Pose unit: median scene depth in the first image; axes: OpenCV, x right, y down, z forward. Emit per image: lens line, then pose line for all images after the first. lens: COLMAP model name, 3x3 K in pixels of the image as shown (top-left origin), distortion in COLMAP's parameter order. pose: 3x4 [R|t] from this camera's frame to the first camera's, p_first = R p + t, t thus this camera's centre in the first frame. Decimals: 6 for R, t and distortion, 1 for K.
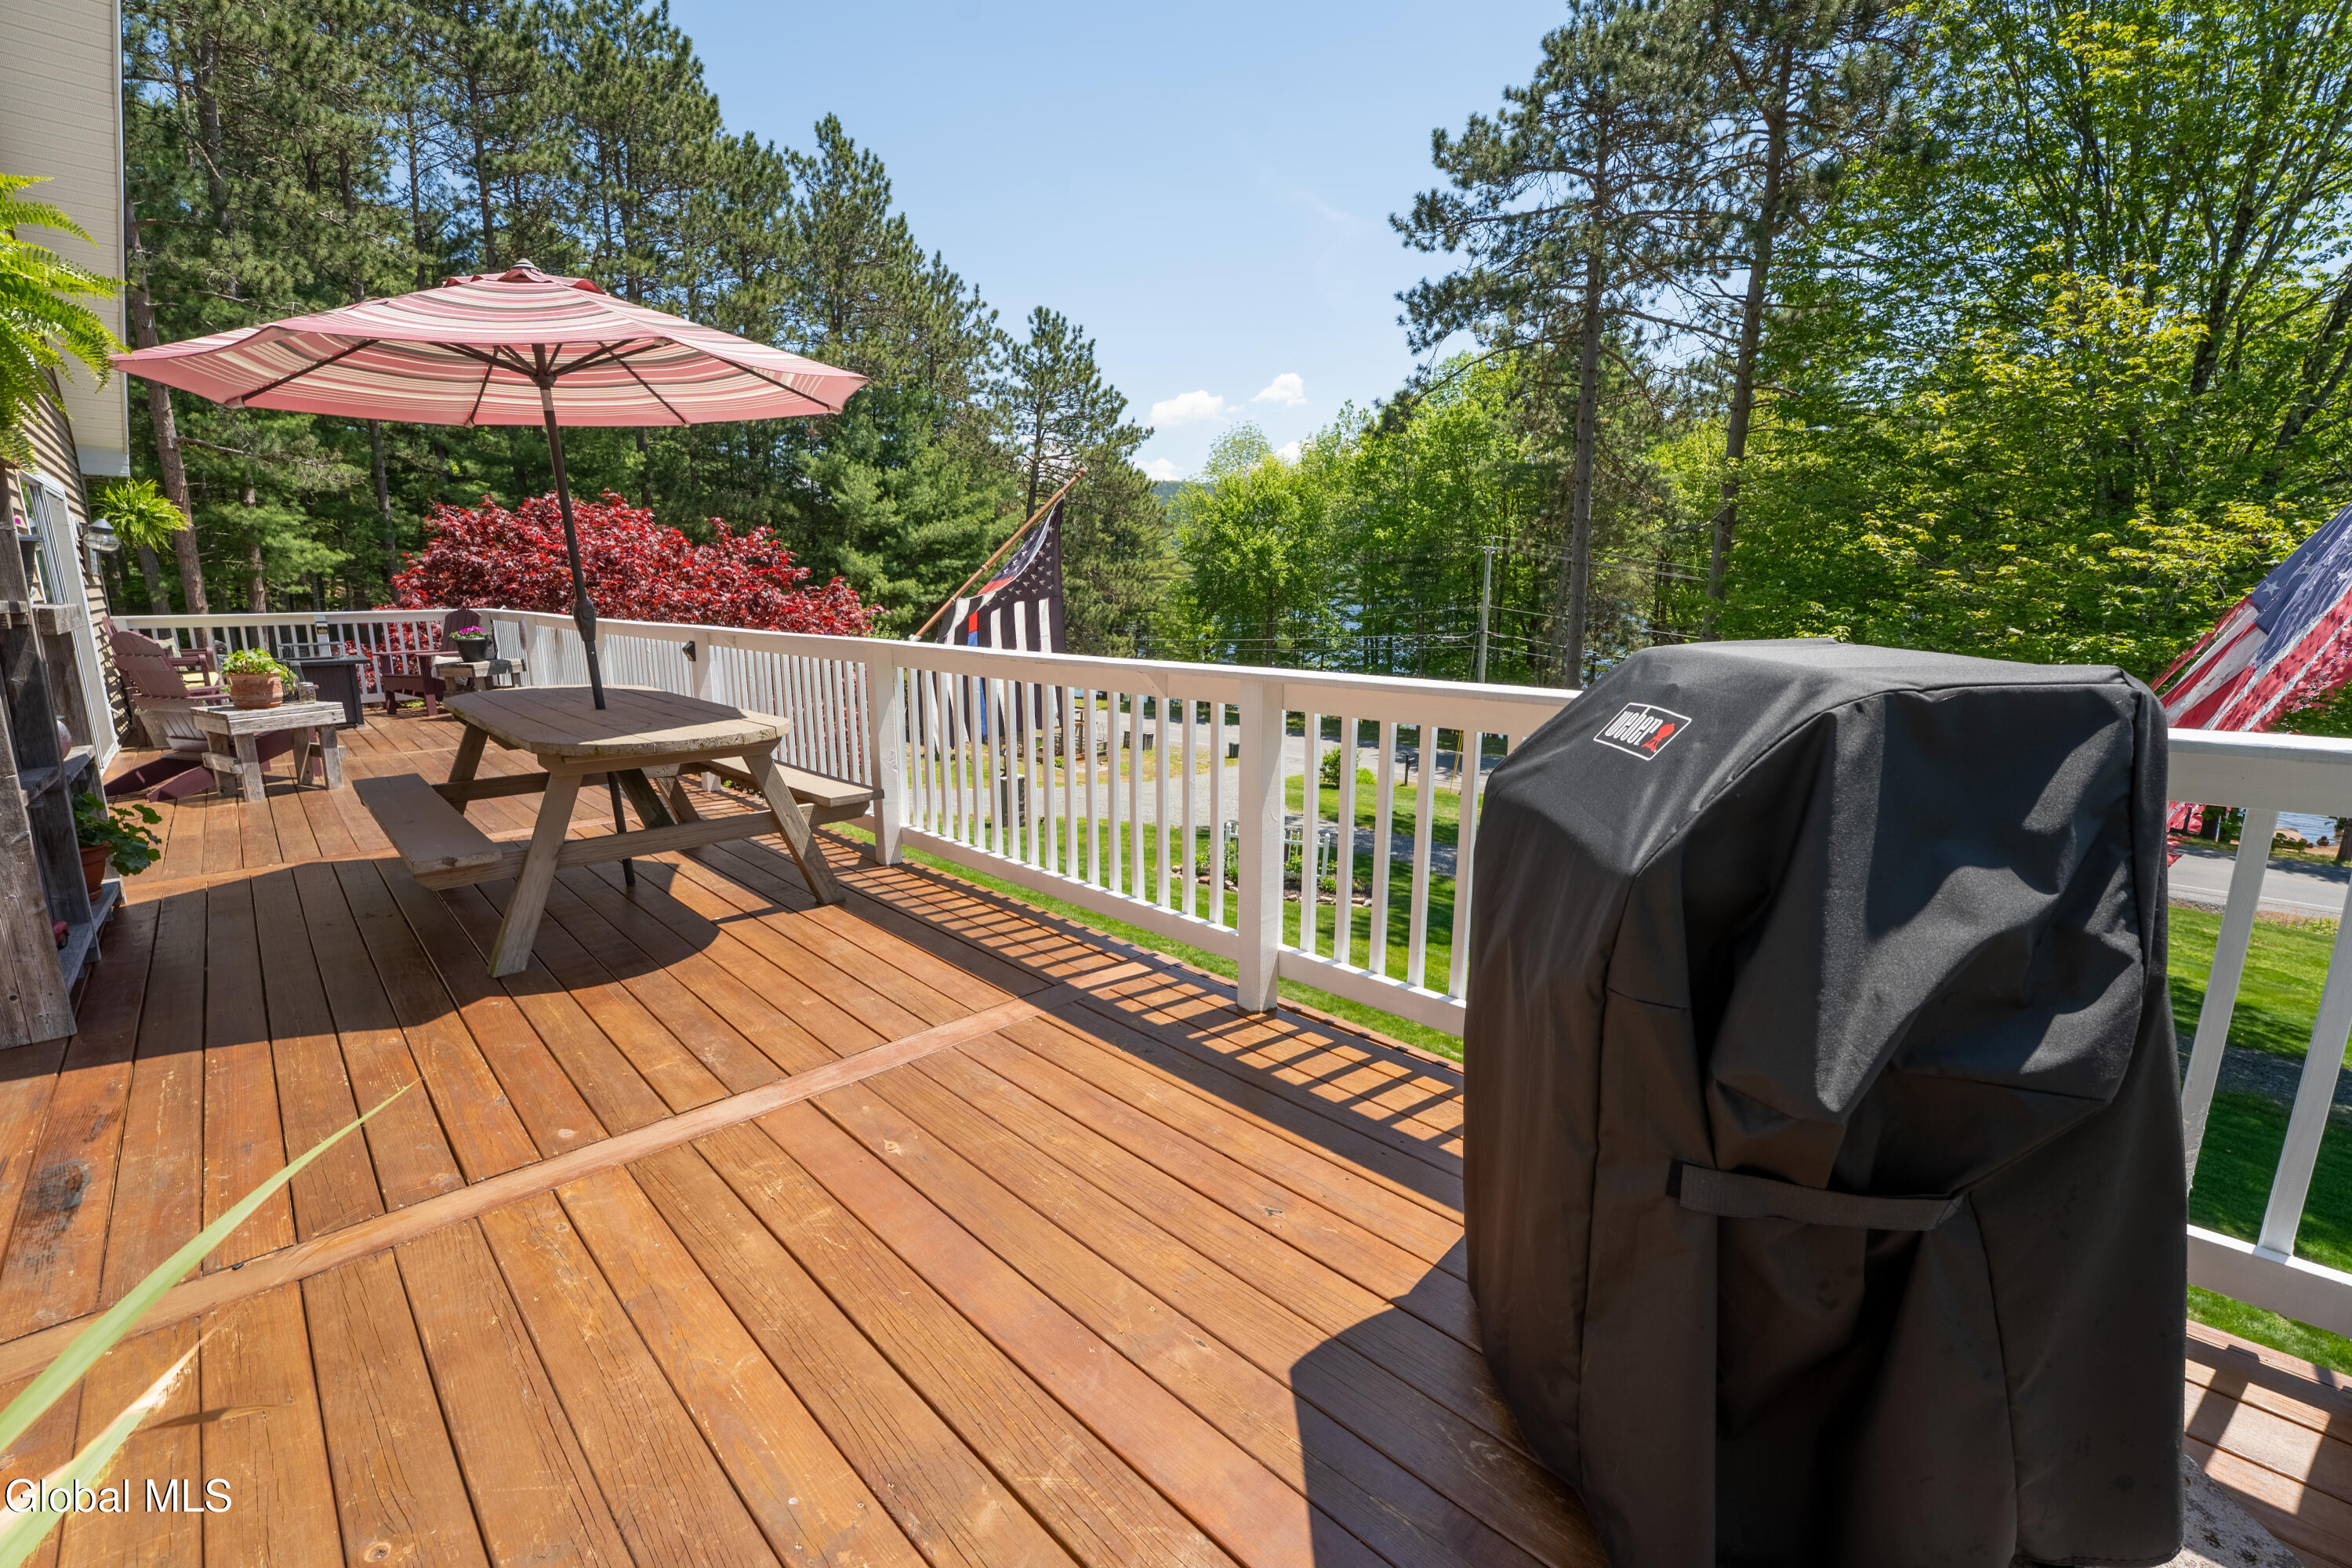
lens RADIAL K [[1007.6, 0, 1174.2], [0, 1007.6, 793.8], [0, 0, 1]] dist [-0.022861, 0.003792]
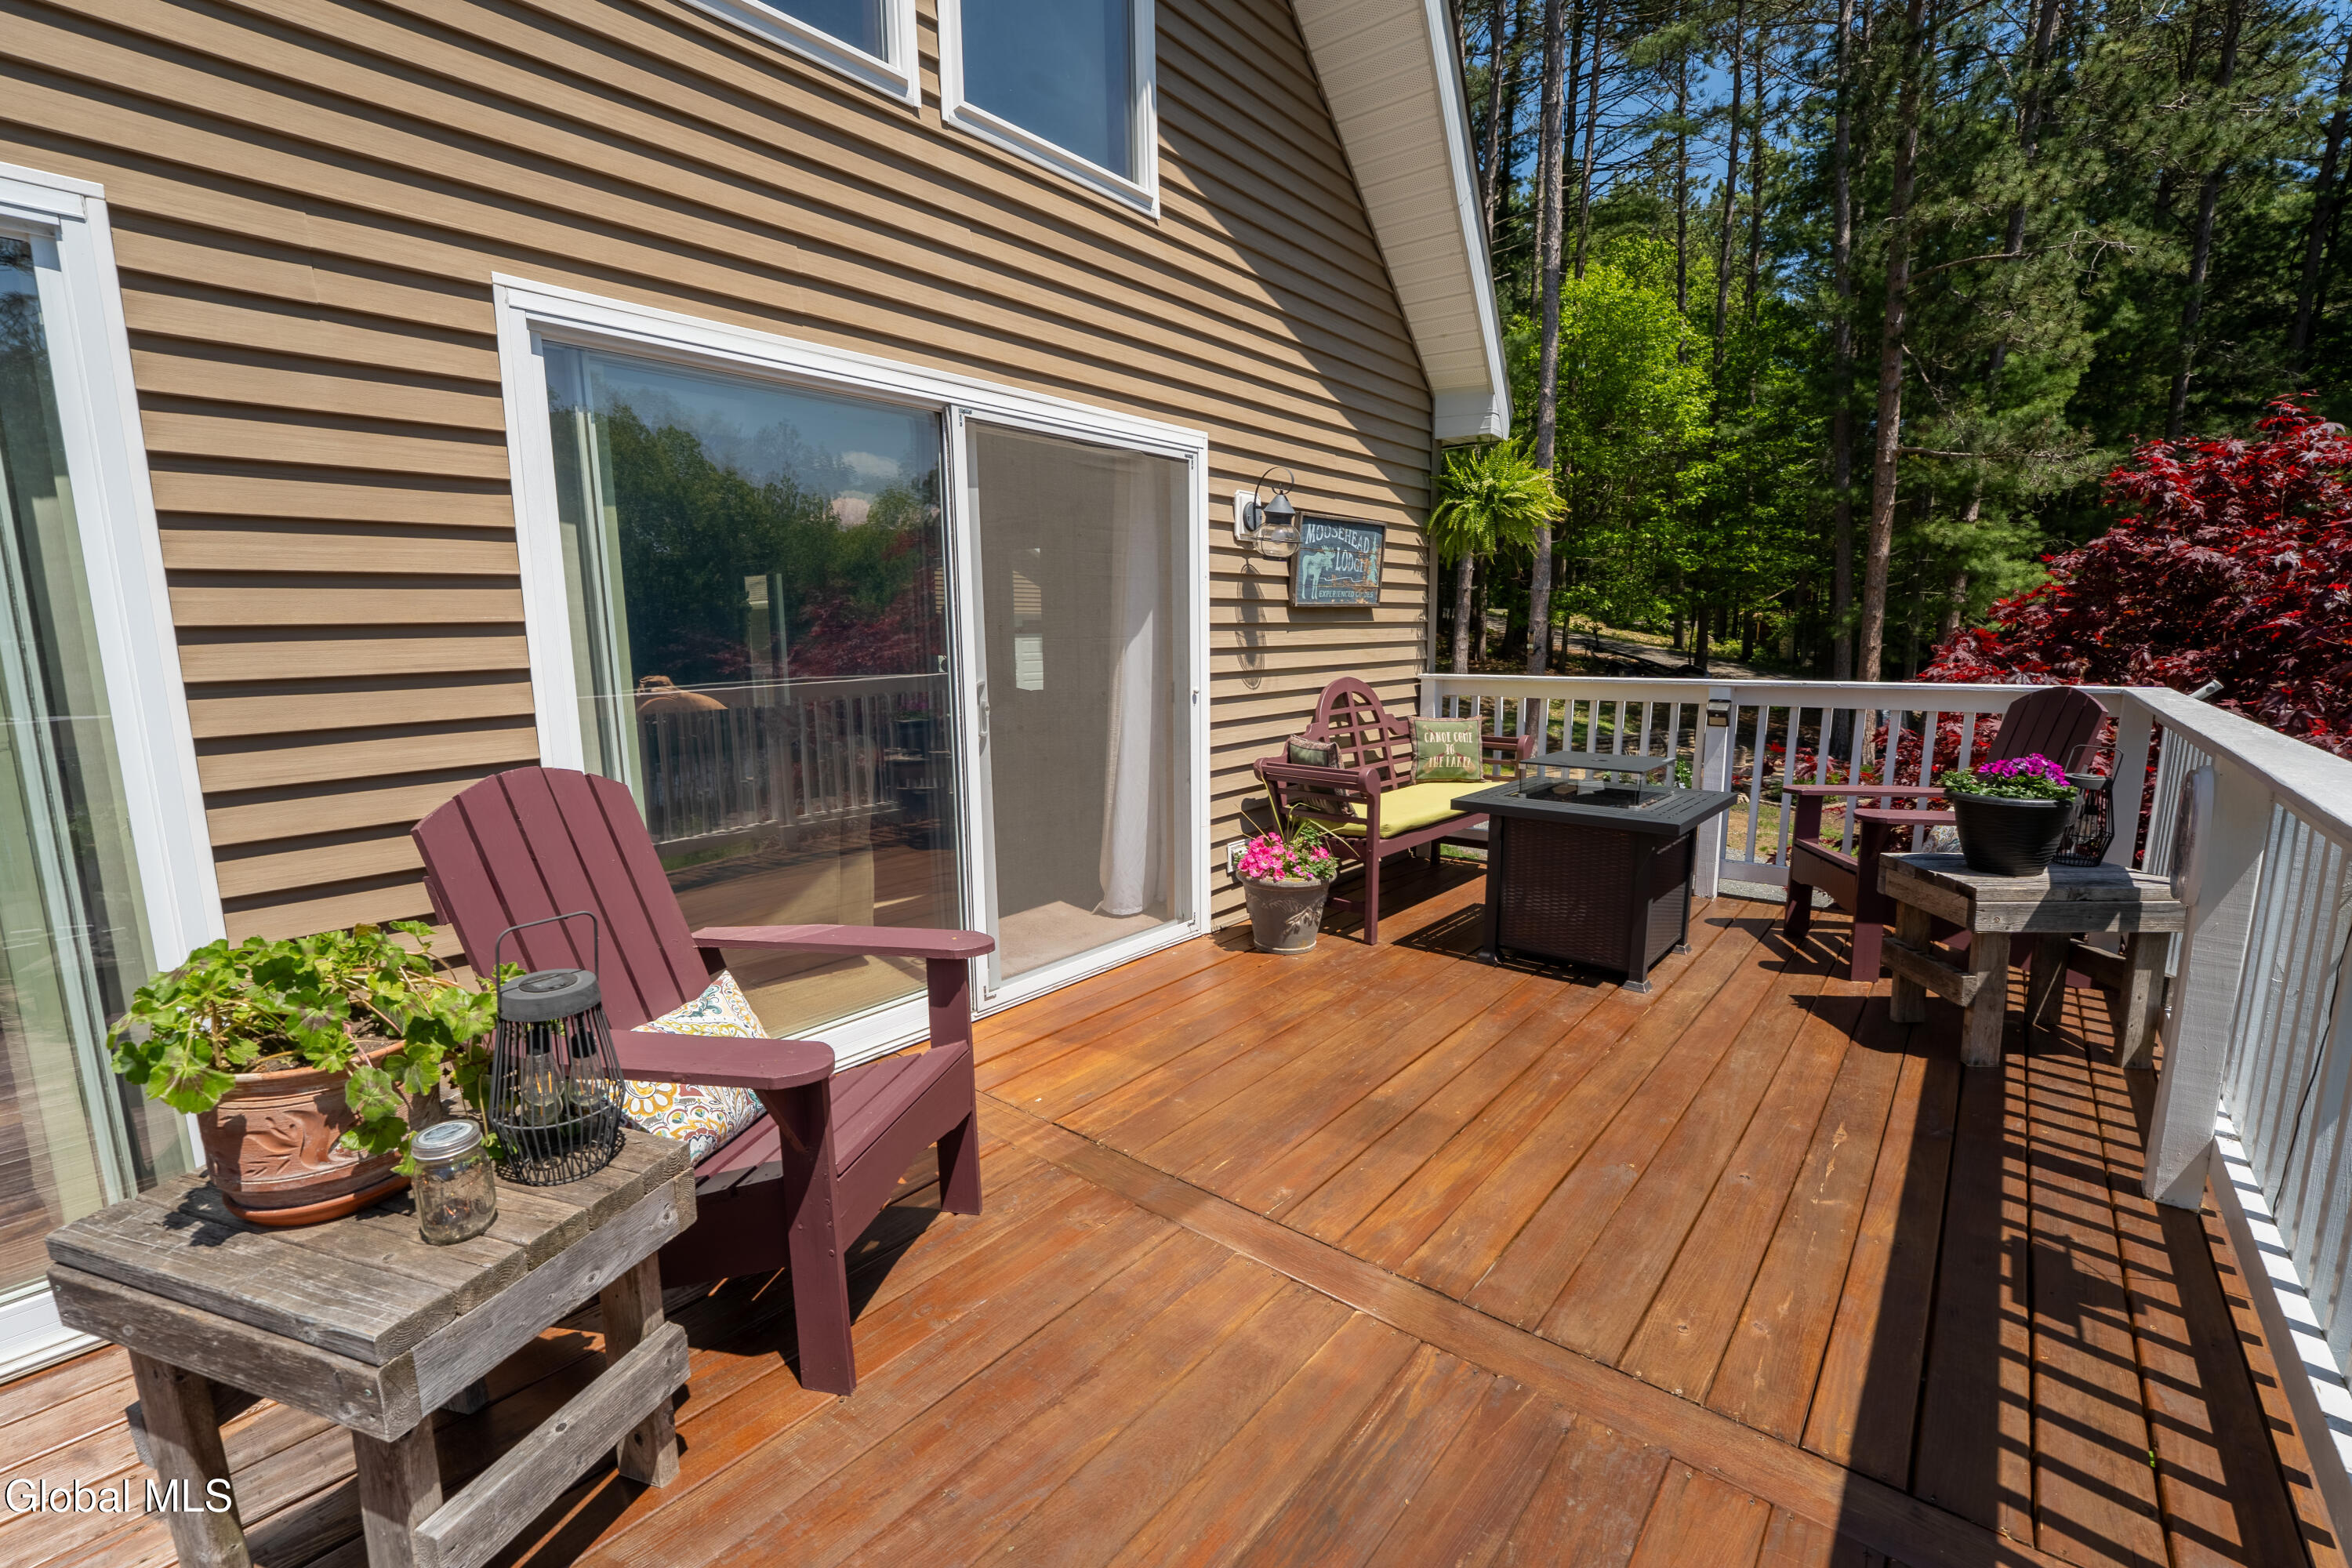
lens RADIAL K [[1007.6, 0, 1179.9], [0, 1007.6, 791.5], [0, 0, 1]] dist [-0.022861, 0.003792]
pose [[0.121796, 0.152181, -0.980819, -0.181438], [-0.187052, 0.973989, 0.127894, -0.060697], [0.974770, 0.167887, 0.147093, 0.291815]]
